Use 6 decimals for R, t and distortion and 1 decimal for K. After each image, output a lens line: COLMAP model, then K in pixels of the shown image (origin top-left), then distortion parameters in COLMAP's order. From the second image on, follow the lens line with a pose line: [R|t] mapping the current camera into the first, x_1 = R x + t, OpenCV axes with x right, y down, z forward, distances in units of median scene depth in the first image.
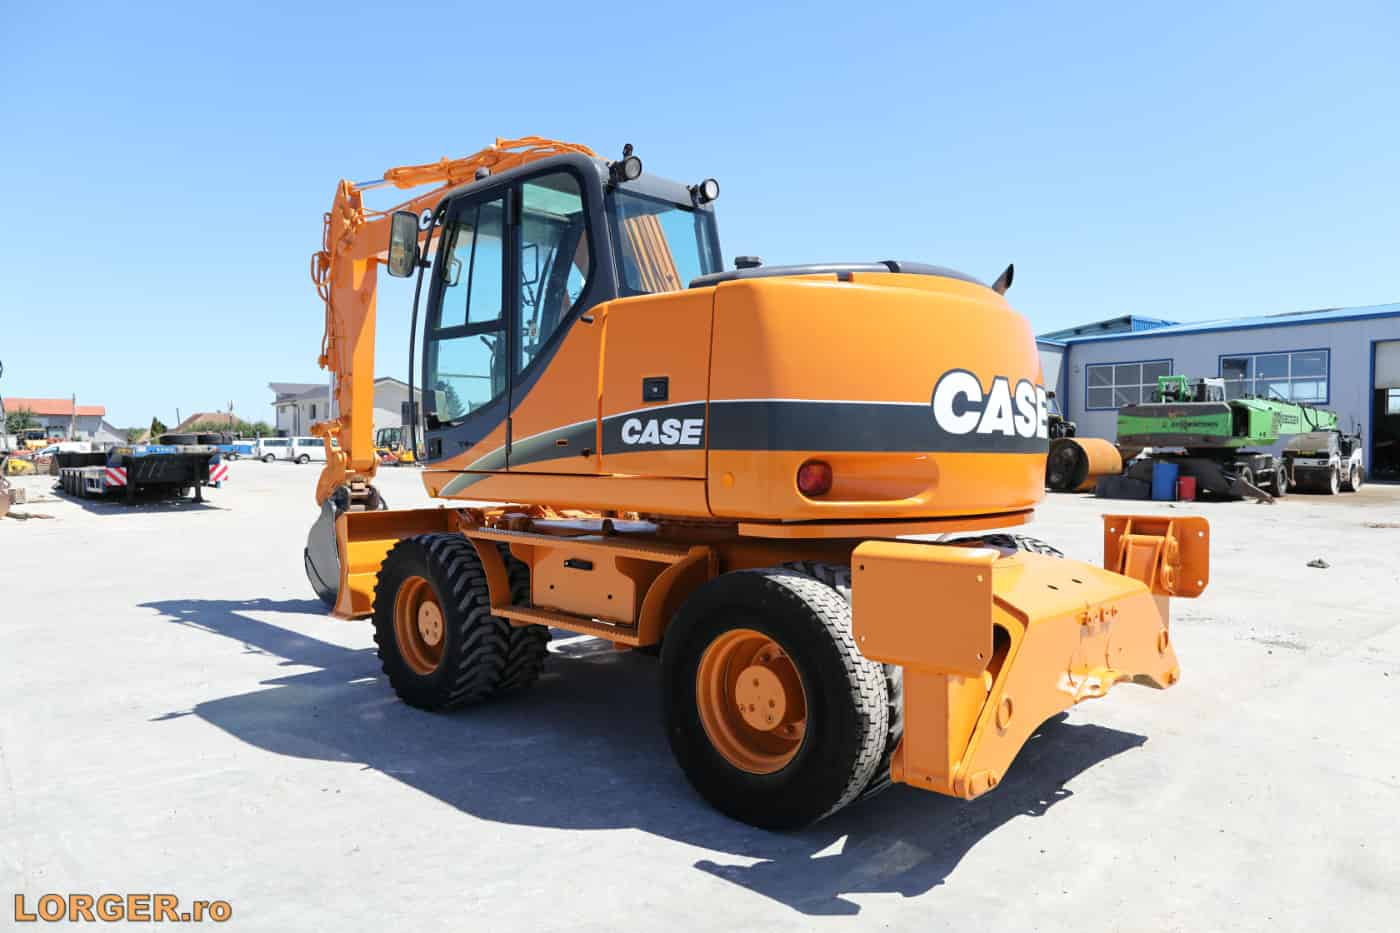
lens RADIAL K [[955.1, 0, 699.9], [0, 955.1, 457.8], [0, 0, 1]] dist [-0.053868, 0.052812]
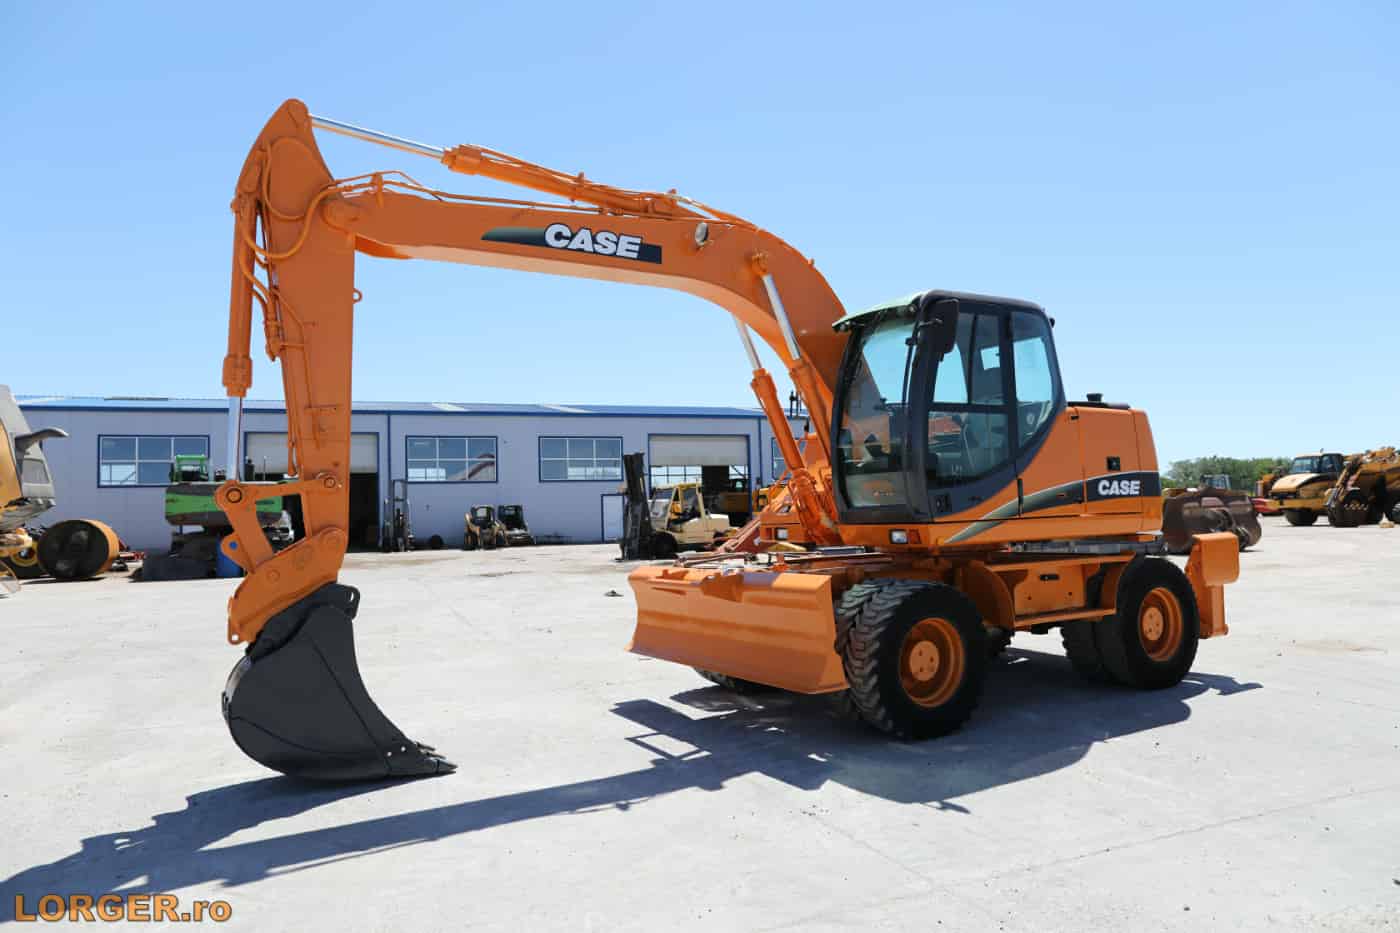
lens RADIAL K [[955.1, 0, 699.9], [0, 955.1, 457.8], [0, 0, 1]] dist [-0.053868, 0.052812]
pose [[0.278684, 0.043389, 0.959402, -1.813295], [0.043267, 0.997397, -0.057676, -0.013821], [-0.959408, 0.057583, 0.276081, 1.172399]]
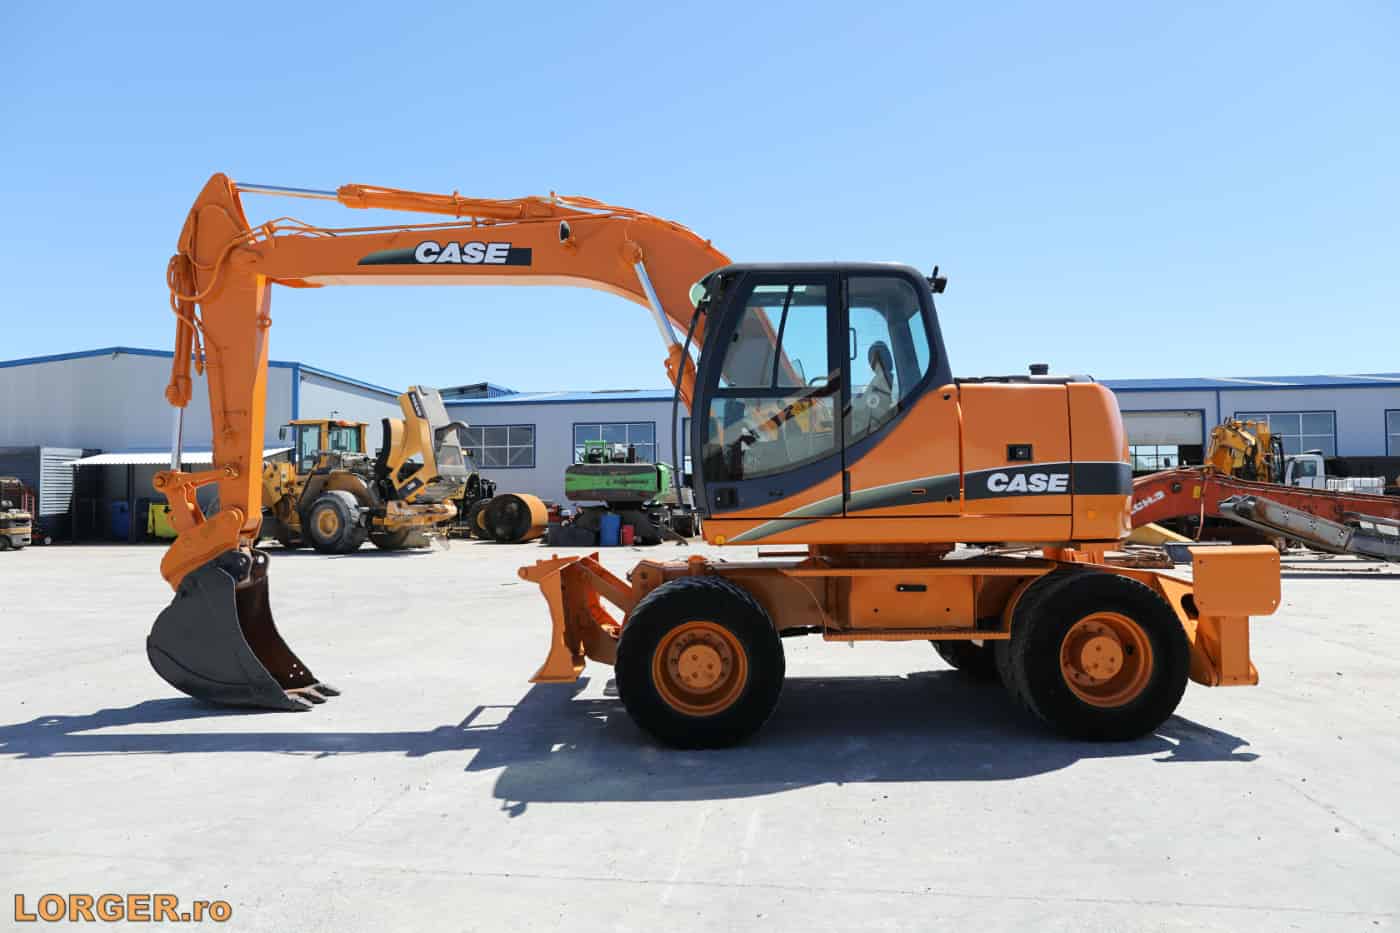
lens RADIAL K [[955.1, 0, 699.9], [0, 955.1, 457.8], [0, 0, 1]] dist [-0.053868, 0.052812]
pose [[0.727802, 0.022510, 0.685417, -1.267257], [0.018983, 0.998417, -0.052945, 0.001146], [-0.685524, 0.051544, 0.726223, 0.287942]]
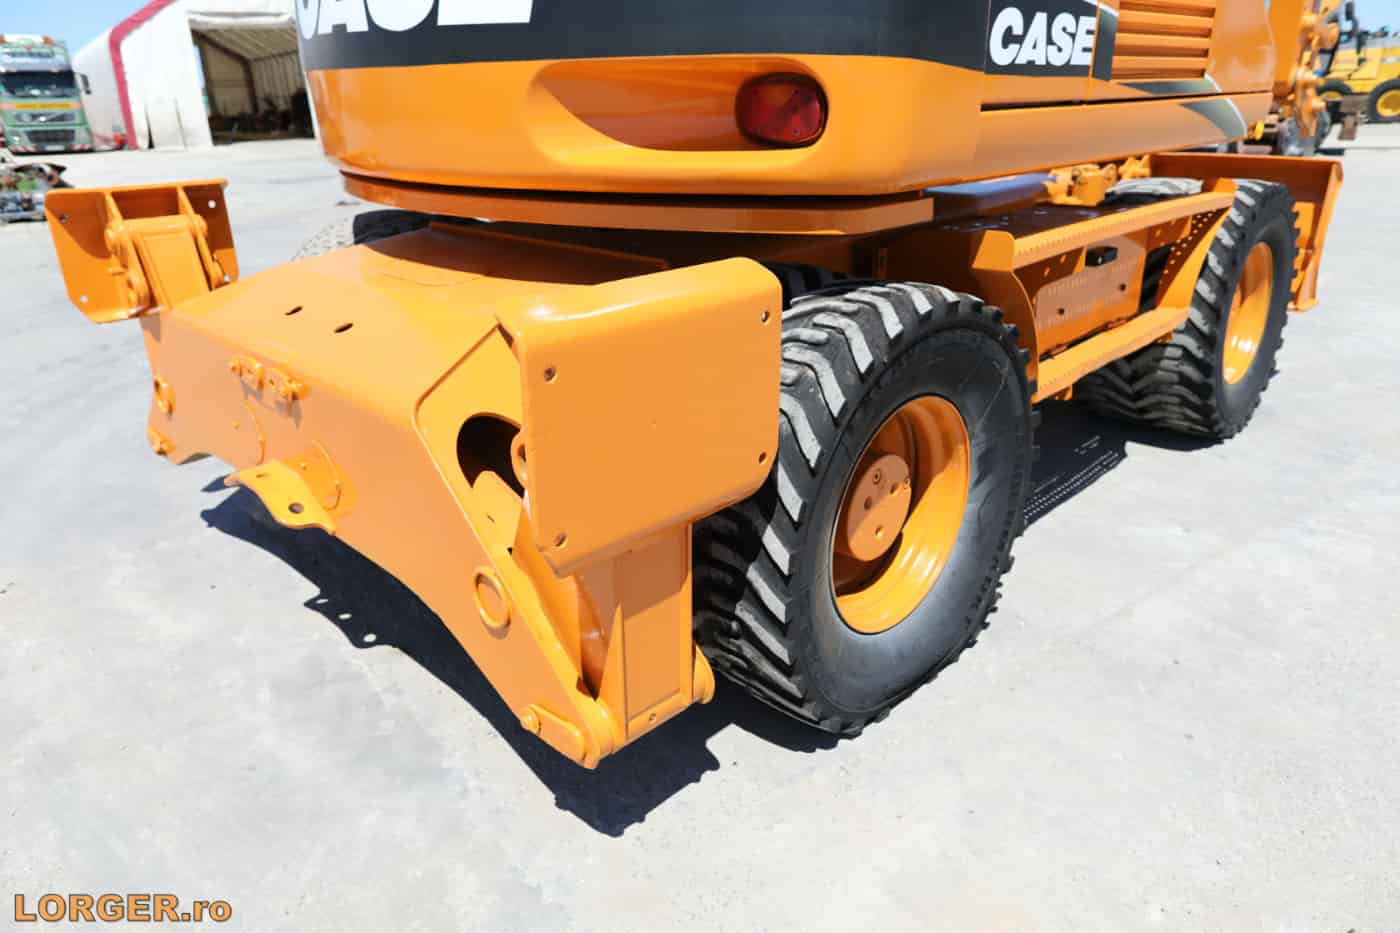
lens RADIAL K [[955.1, 0, 699.9], [0, 955.1, 457.8], [0, 0, 1]] dist [-0.053868, 0.052812]
pose [[-0.030076, 0.365371, -0.930376, 0.873475], [0.008641, 0.930857, 0.365280, 0.006850], [0.999510, 0.002947, -0.031154, 1.169648]]
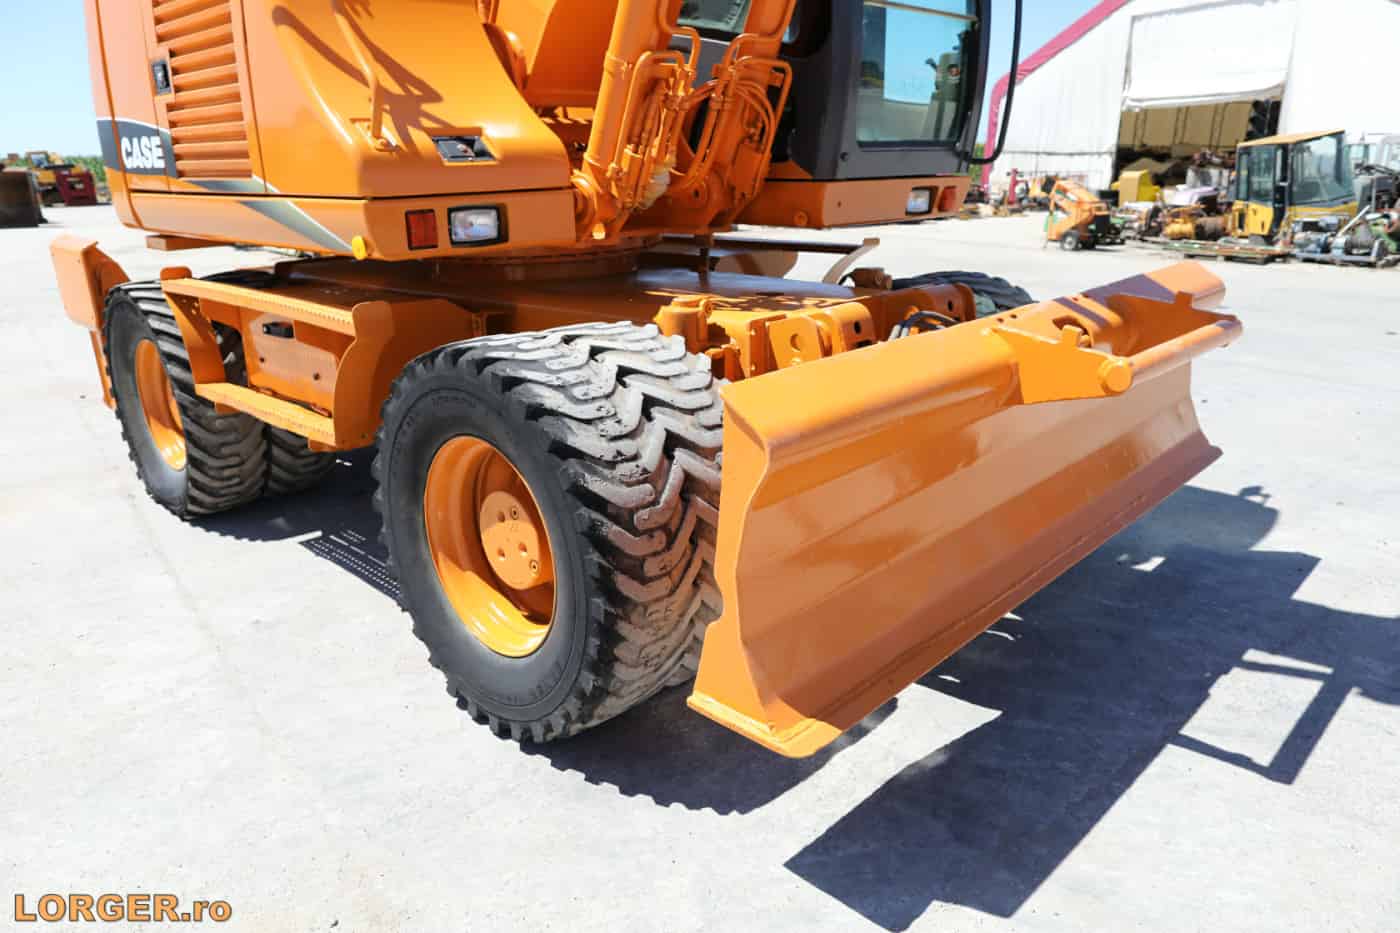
lens RADIAL K [[955.1, 0, 699.9], [0, 955.1, 457.8], [0, 0, 1]] dist [-0.053868, 0.052812]
pose [[-0.999571, 0.005092, 0.028837, -0.140997], [0.013901, 0.949244, 0.314234, -0.013460], [-0.025773, 0.314500, -0.948907, 2.143379]]
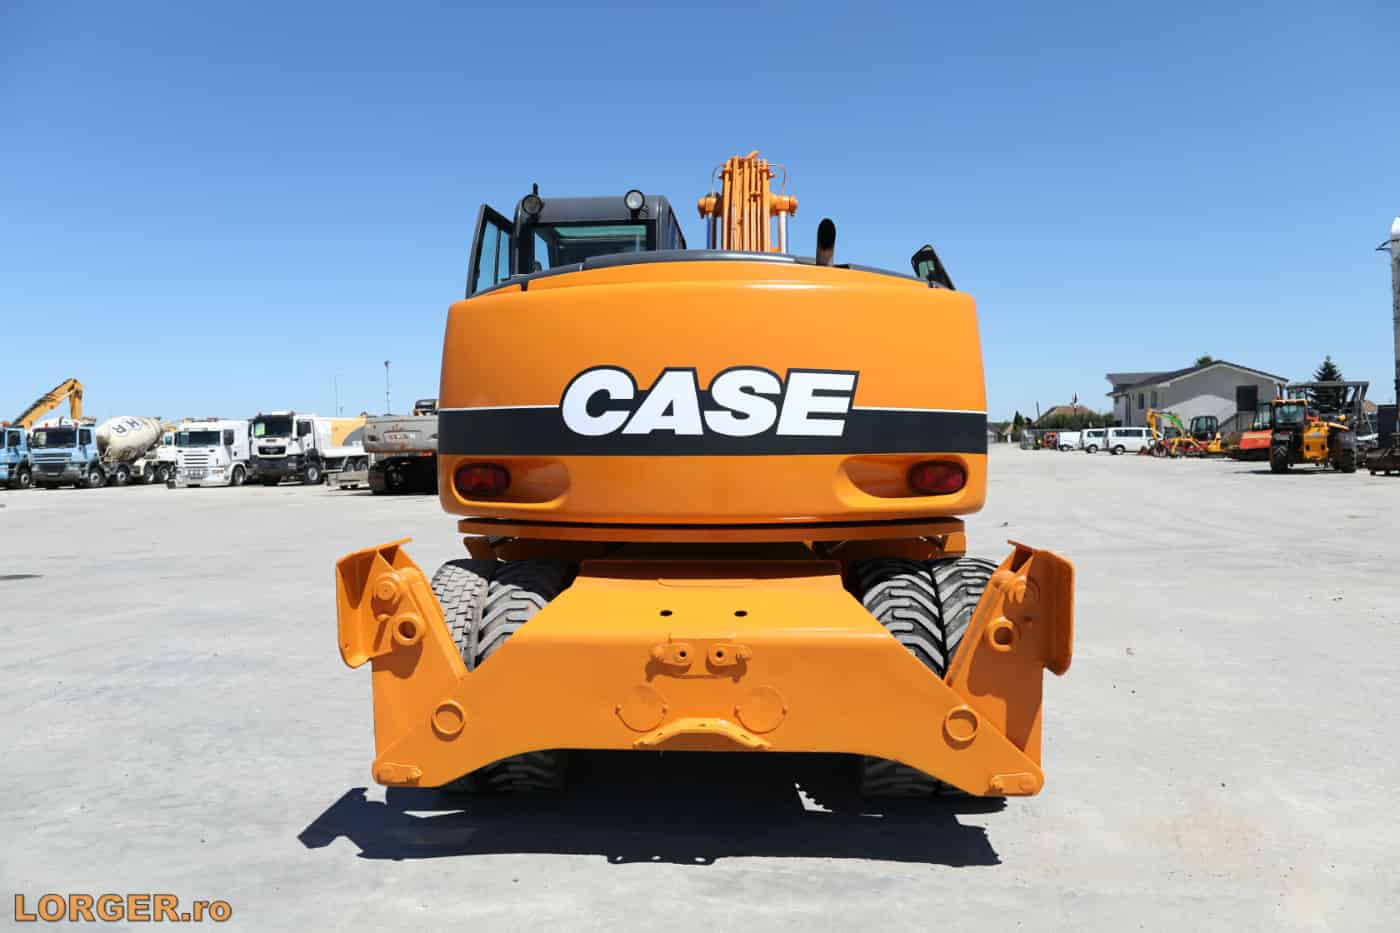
lens RADIAL K [[955.1, 0, 699.9], [0, 955.1, 457.8], [0, 0, 1]] dist [-0.053868, 0.052812]
pose [[0.639148, 0.003160, -0.769077, 0.967645], [0.005090, 0.999952, 0.008338, -0.009671], [0.769067, -0.009244, 0.639102, 0.435721]]
